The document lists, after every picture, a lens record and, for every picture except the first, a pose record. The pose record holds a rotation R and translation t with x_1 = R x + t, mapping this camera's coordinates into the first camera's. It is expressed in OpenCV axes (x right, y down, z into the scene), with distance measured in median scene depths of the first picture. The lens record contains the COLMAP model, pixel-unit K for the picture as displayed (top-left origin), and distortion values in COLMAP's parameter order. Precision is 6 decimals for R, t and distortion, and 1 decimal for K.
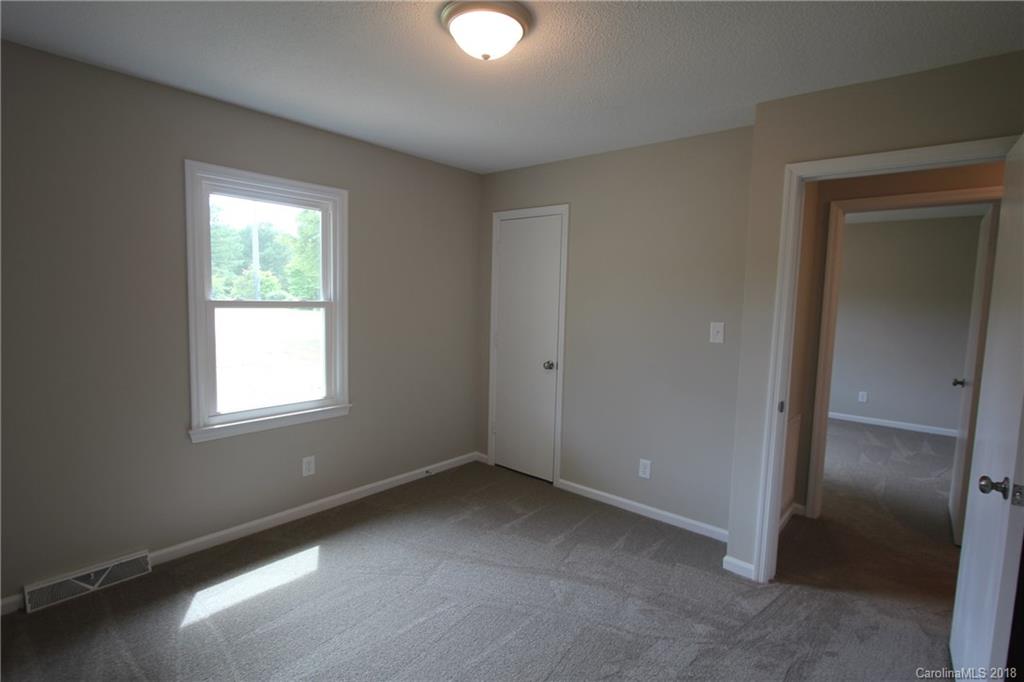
lens RADIAL K [[513.4, 0, 515.4], [0, 513.4, 345.1], [0, 0, 1]] dist [0.020453, -0.000223]
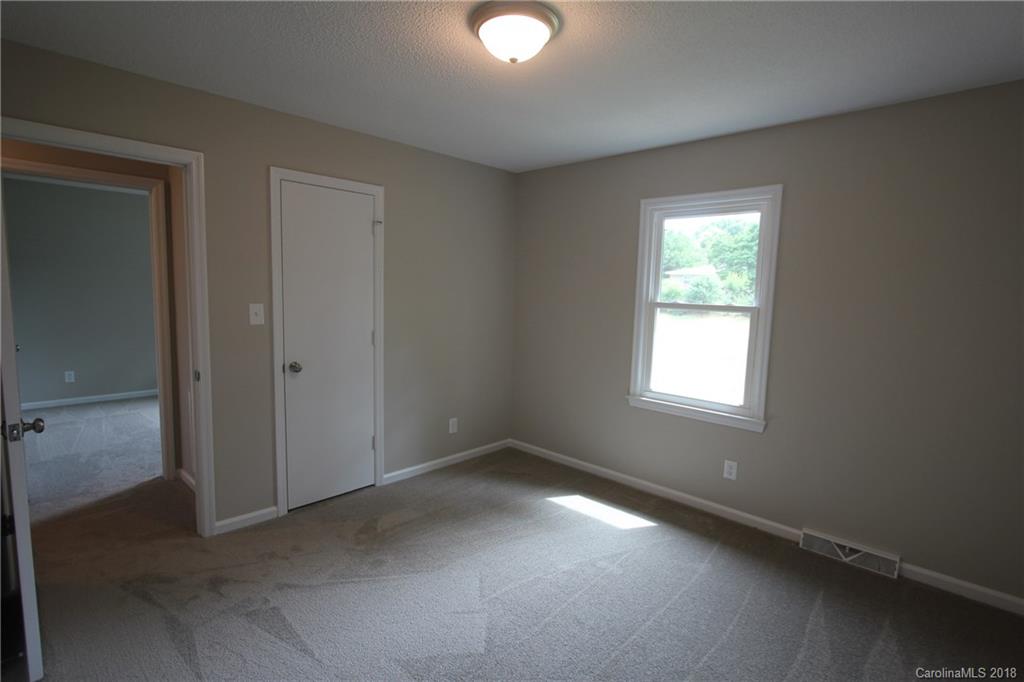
lens RADIAL K [[472.1, 0, 515.0], [0, 472.1, 341.1], [0, 0, 1]] dist [-0.017156, 0.002569]
pose [[-0.036502, 0.089411, -0.995326, 0.576635], [-0.124302, 0.987848, 0.093297, -0.054013], [0.991573, 0.127127, -0.024944, 0.657481]]
